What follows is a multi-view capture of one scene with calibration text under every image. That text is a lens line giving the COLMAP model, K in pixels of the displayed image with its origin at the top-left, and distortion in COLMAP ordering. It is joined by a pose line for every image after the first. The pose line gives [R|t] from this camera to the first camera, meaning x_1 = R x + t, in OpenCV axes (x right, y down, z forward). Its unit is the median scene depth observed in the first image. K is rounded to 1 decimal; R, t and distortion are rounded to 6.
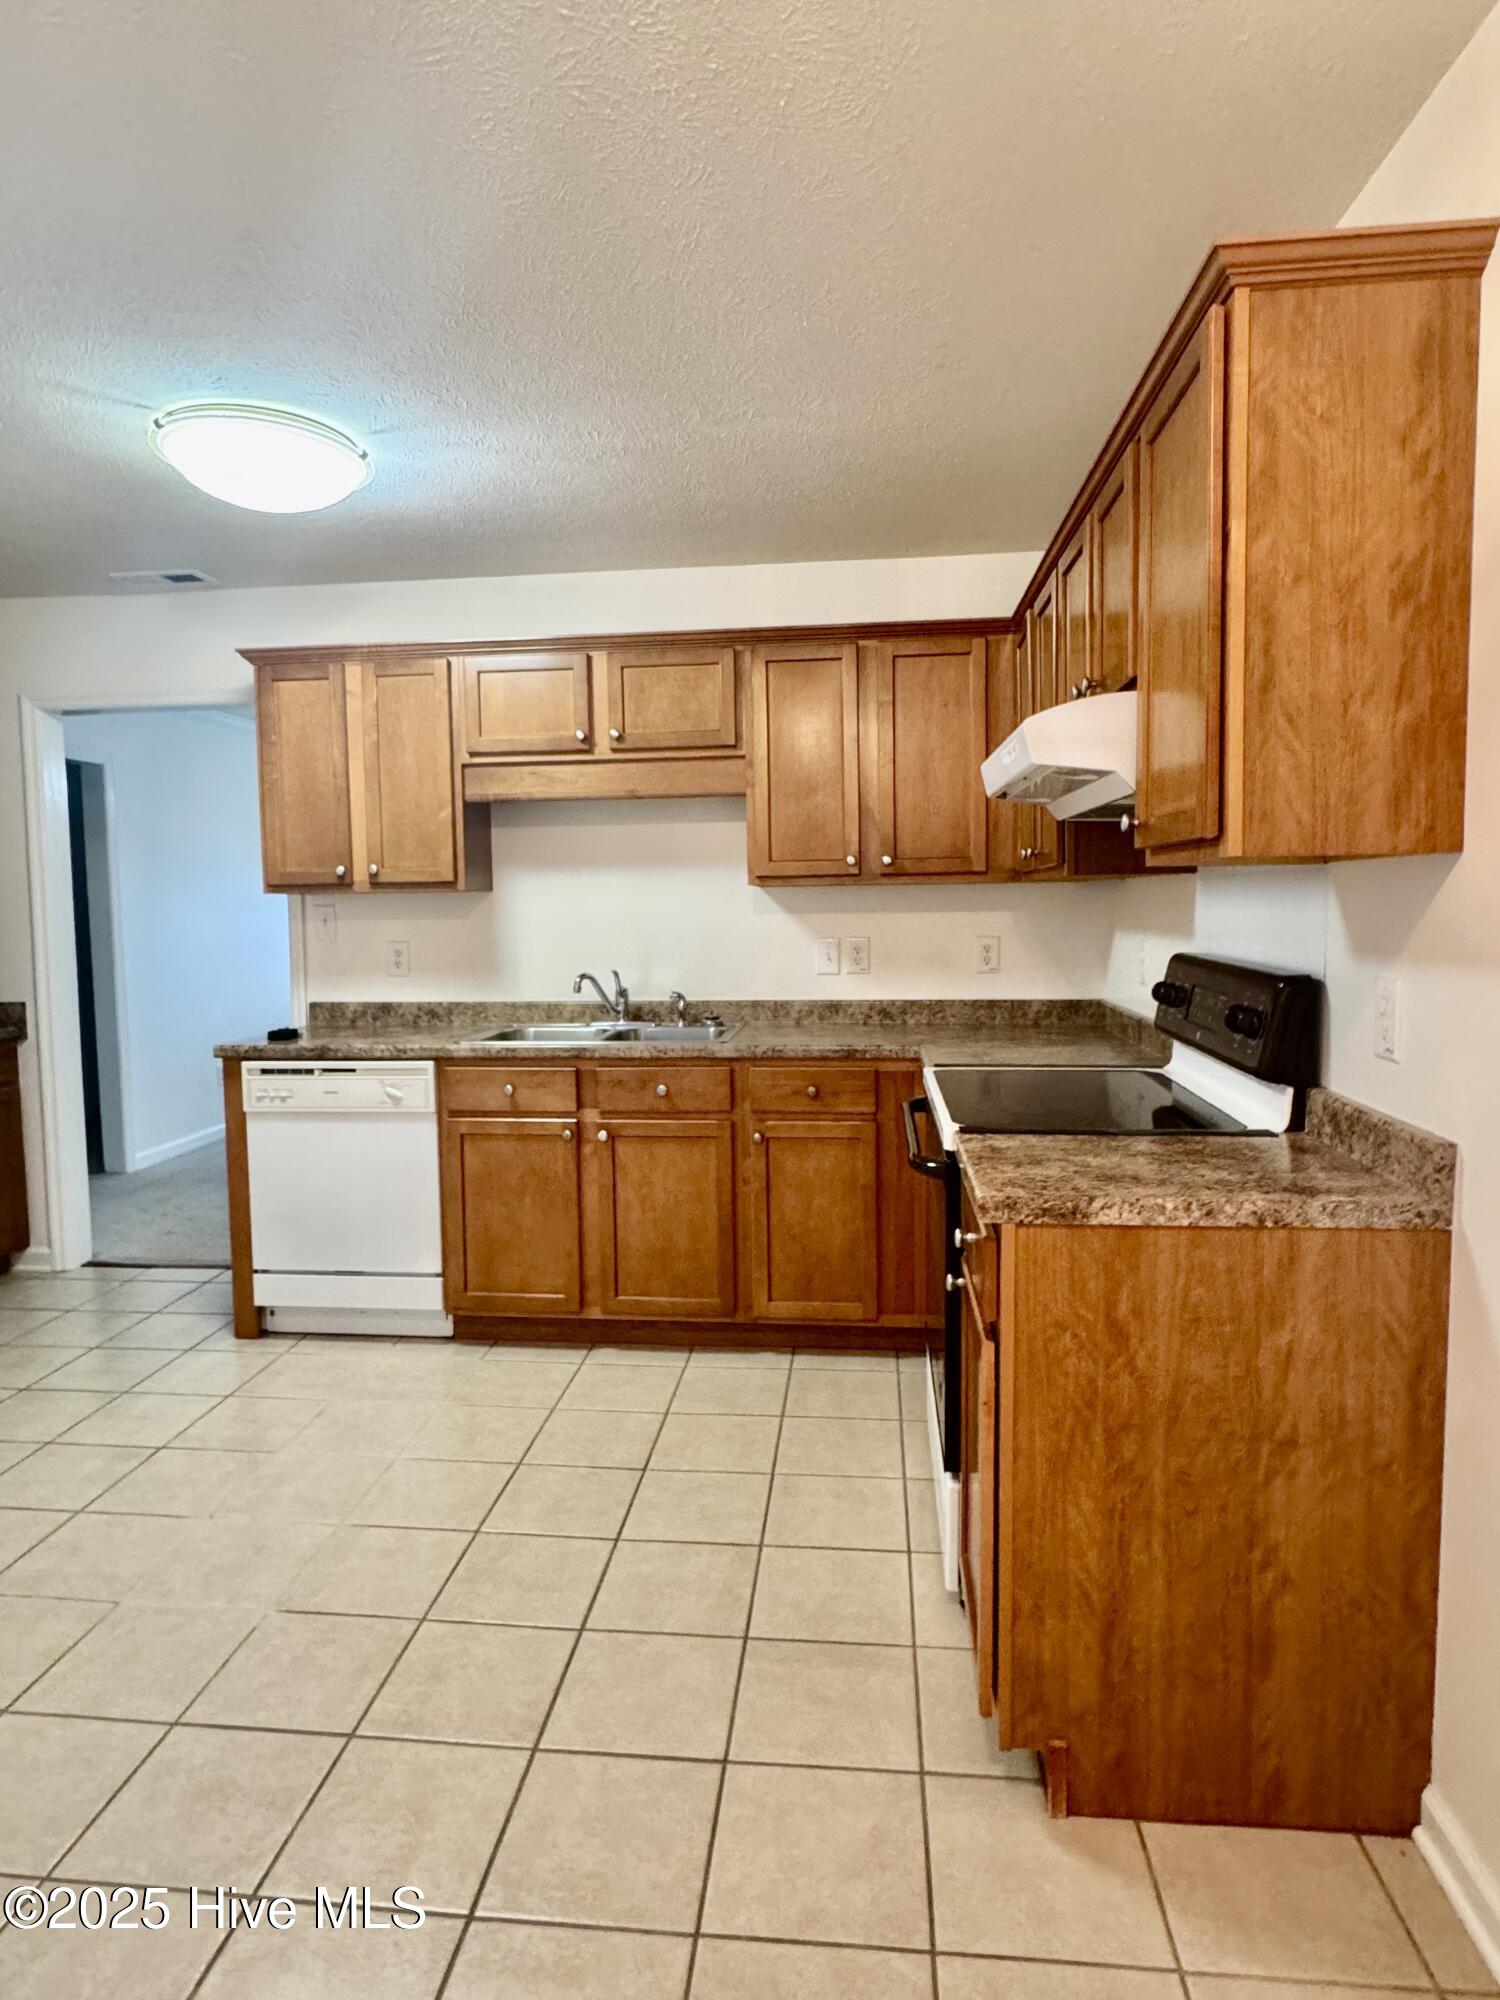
lens RADIAL K [[1160.4, 0, 744.1], [0, 1160.4, 994.0], [0, 0, 1]] dist [-0.004978, -0.001246]
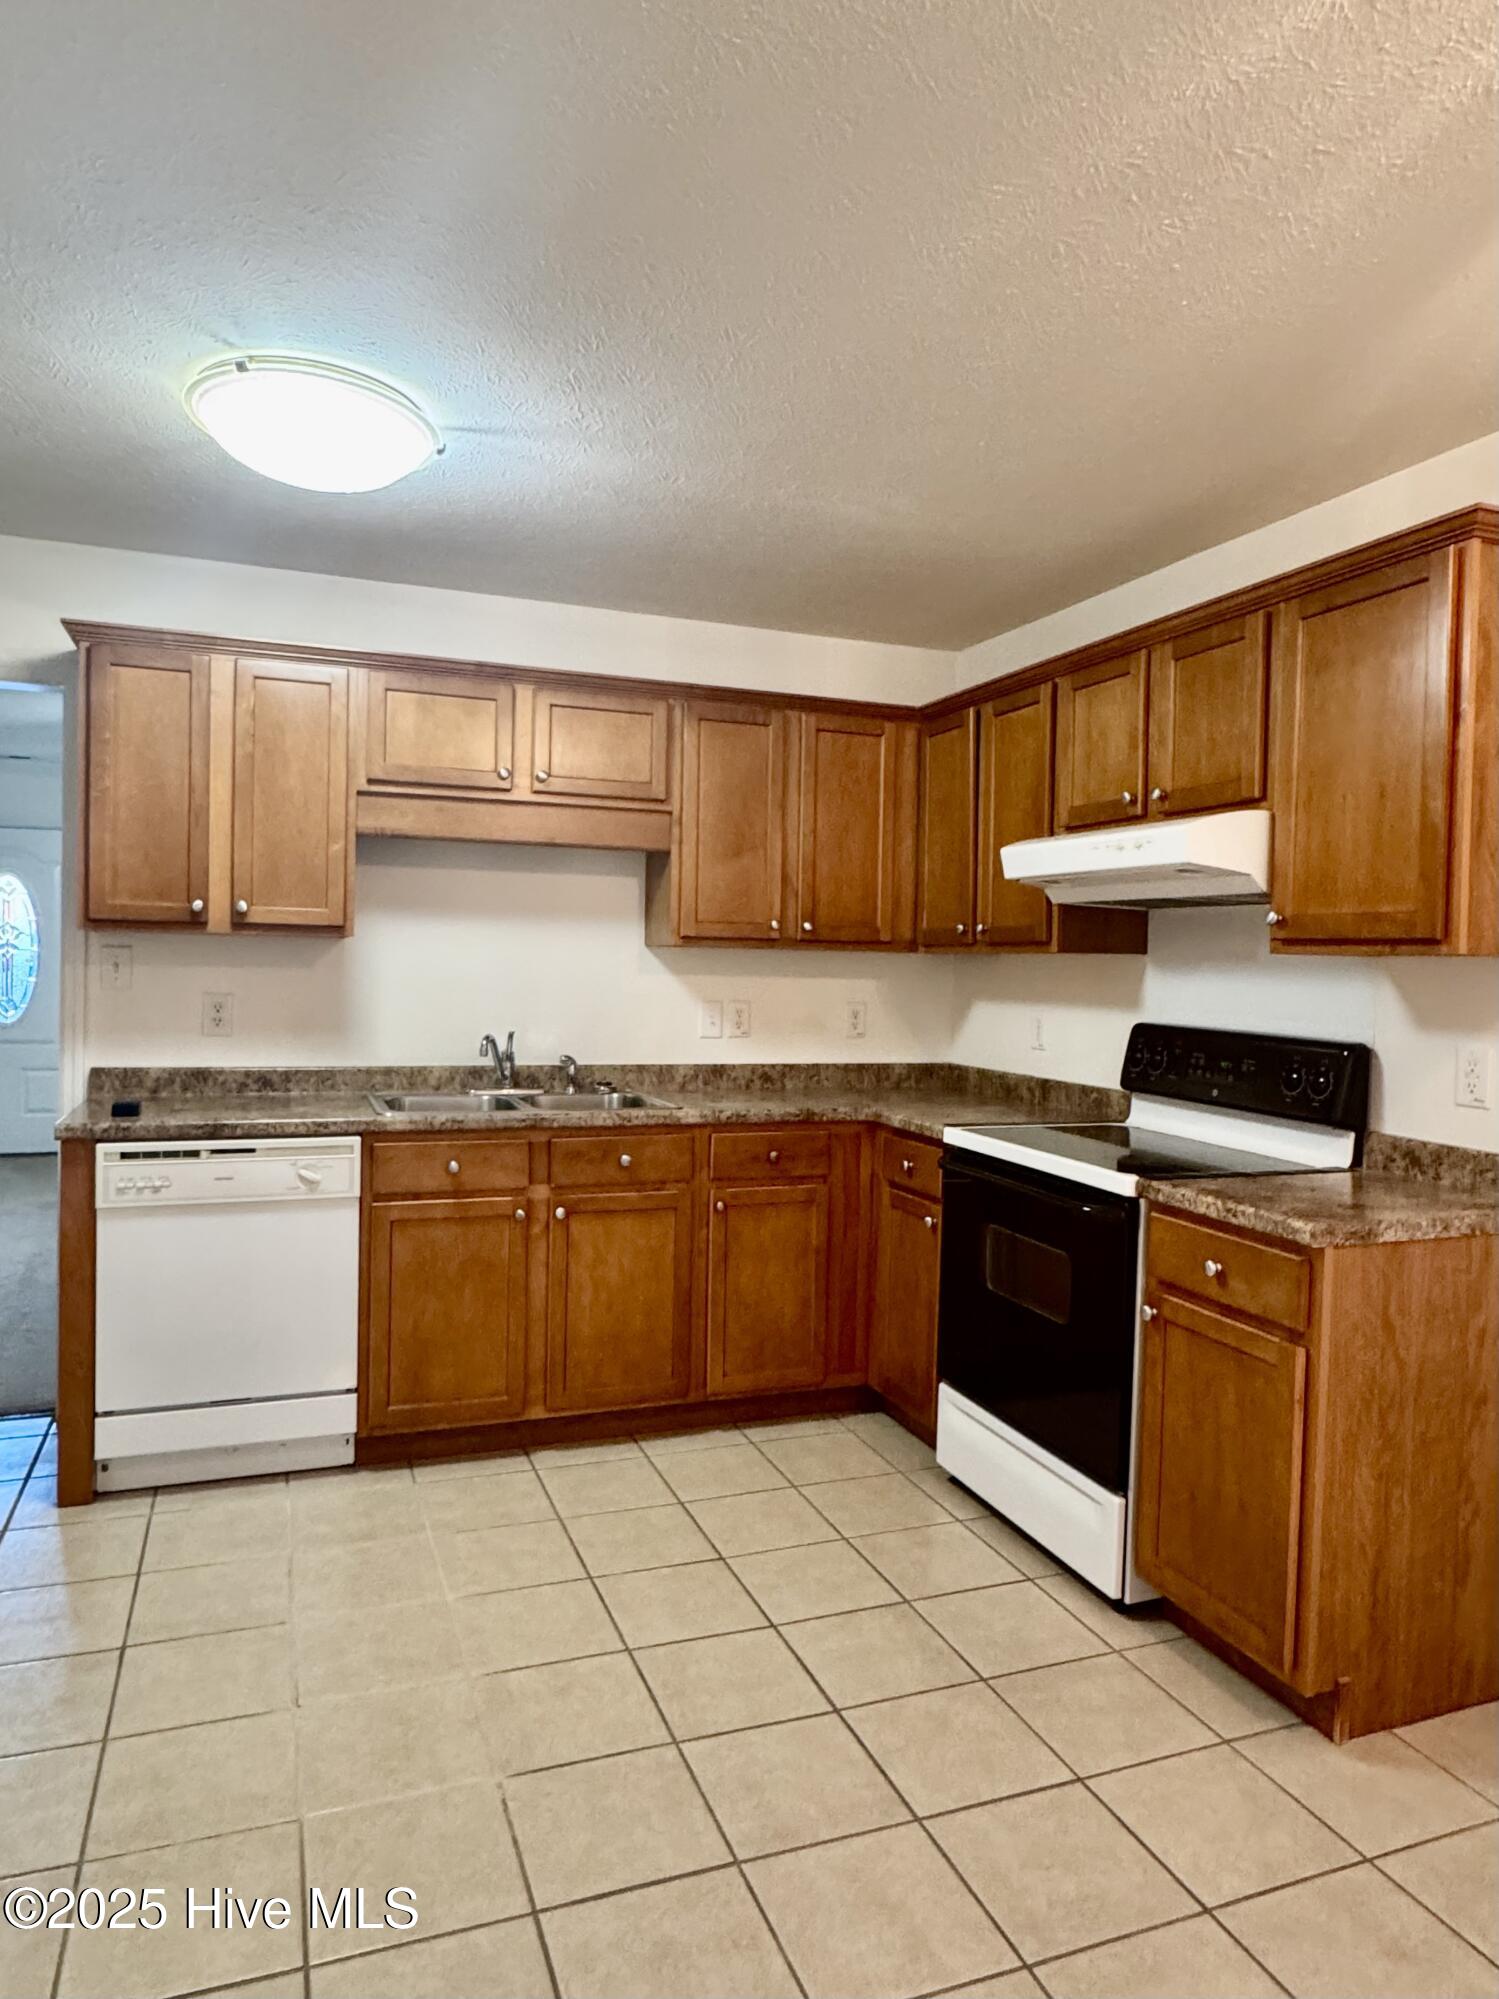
lens RADIAL K [[1264.1, 0, 744.3], [0, 1264.1, 999.5], [0, 0, 1]] dist [-0.011444, 0.005393]
pose [[0.891438, 0.021294, 0.452642, -0.443176], [-0.000622, 0.998952, -0.045770, -0.000352], [-0.453142, 0.040520, 0.890517, 0.042136]]
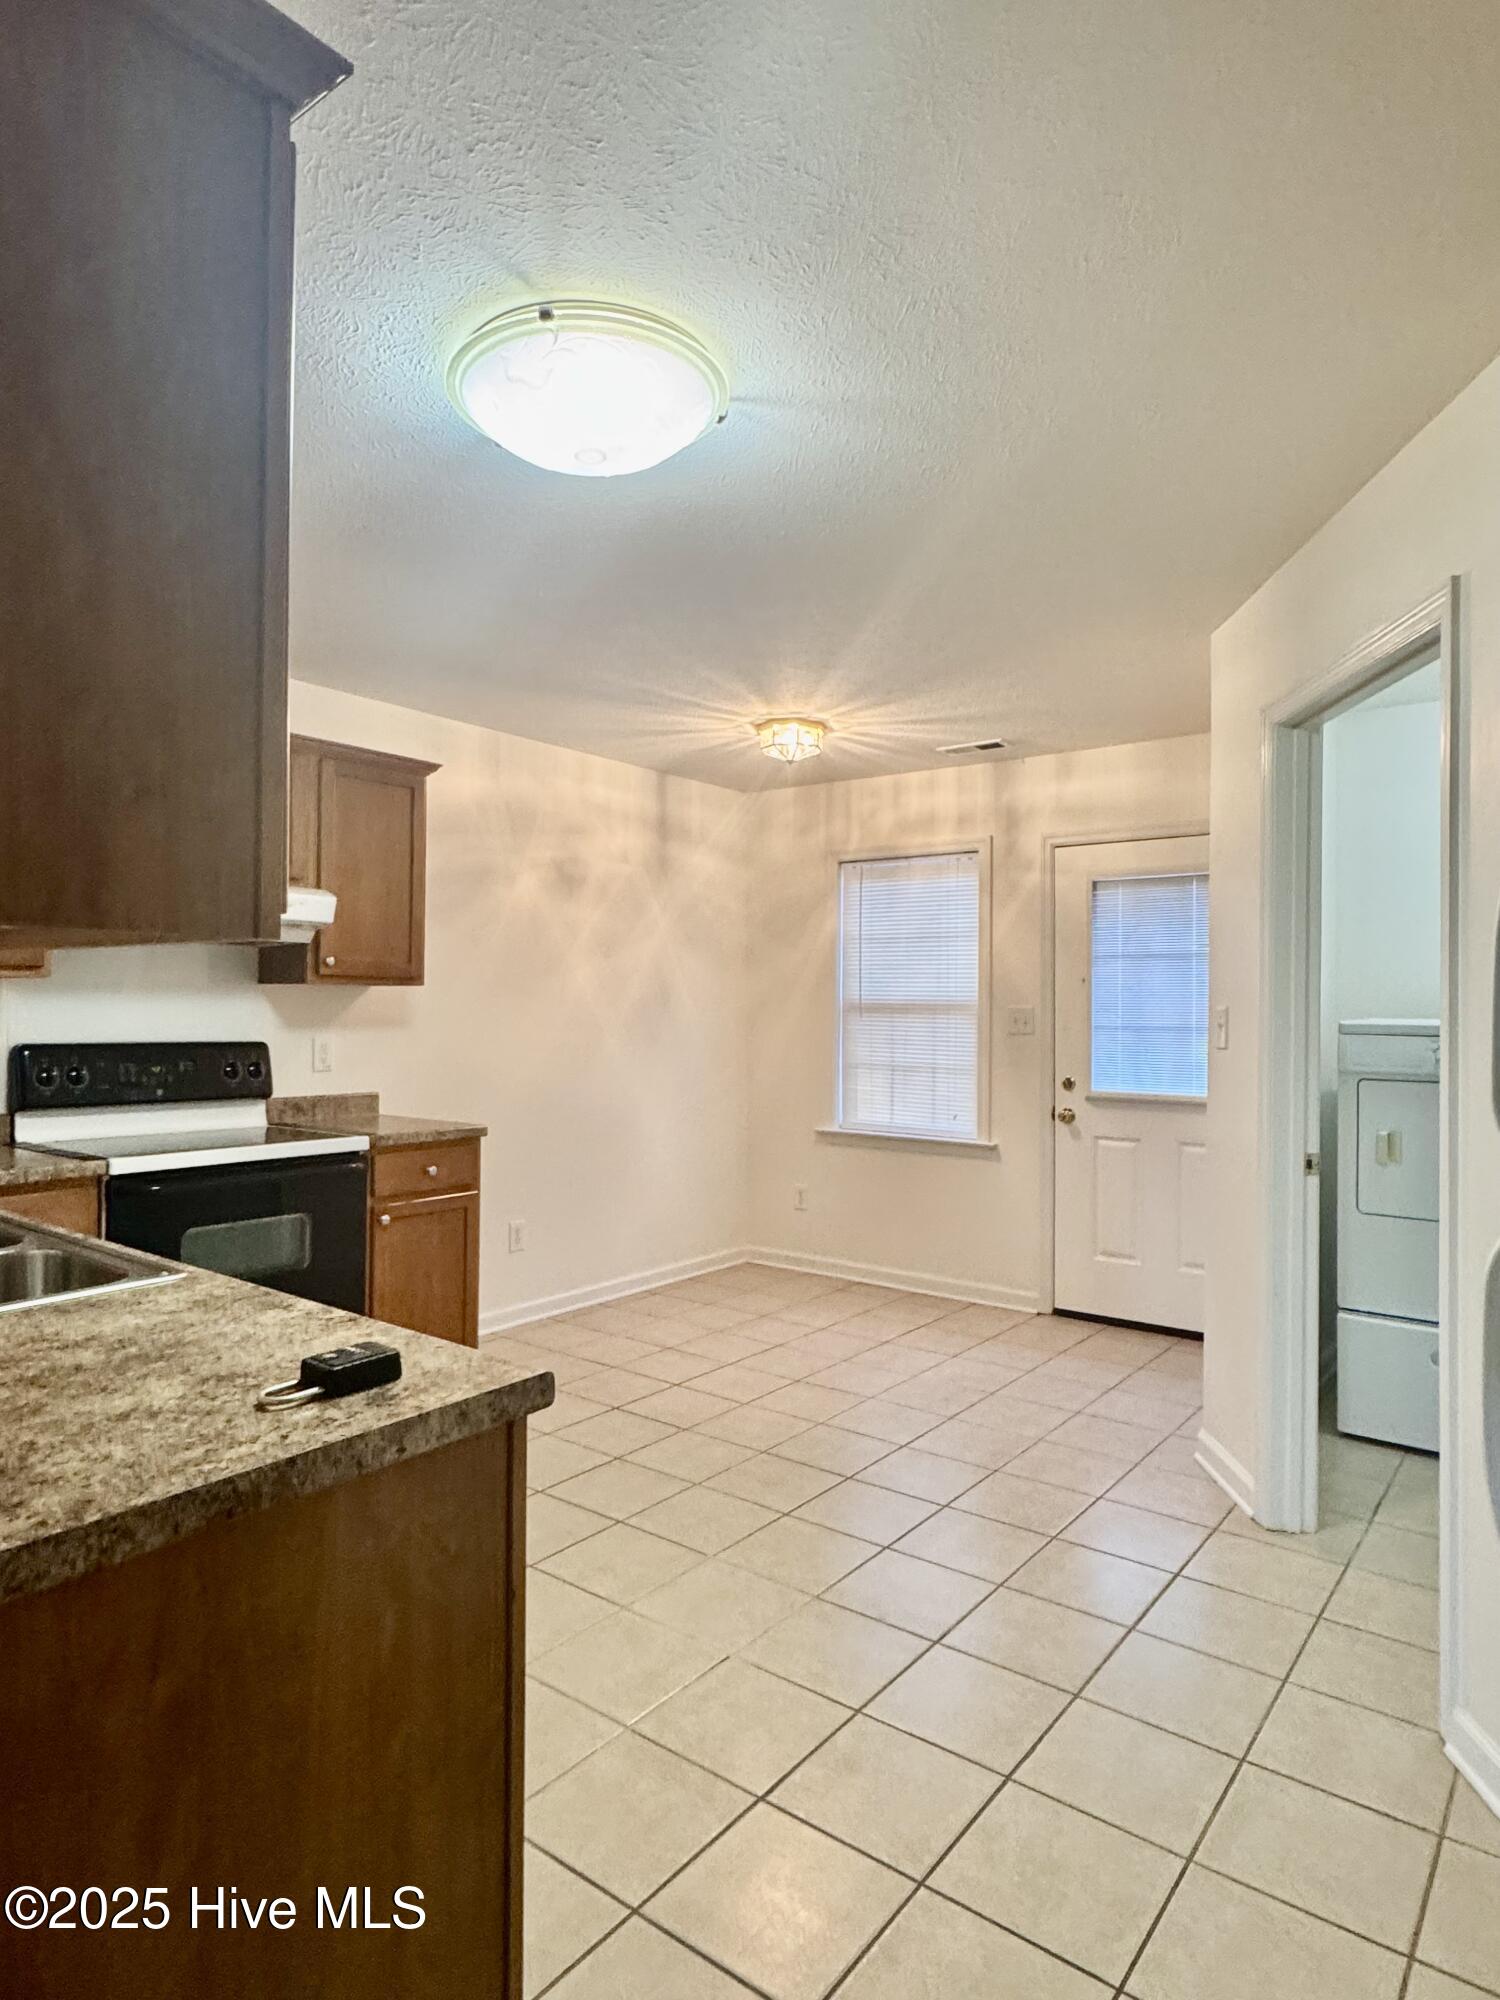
lens RADIAL K [[1160.4, 0, 750.3], [0, 1160.4, 999.8], [0, 0, 1]] dist [-0.004978, -0.001246]
pose [[-0.851289, 0.009162, 0.524618, -0.724912], [0.044304, 0.997532, 0.054471, -0.090993], [-0.522824, 0.069614, -0.849594, 1.305484]]
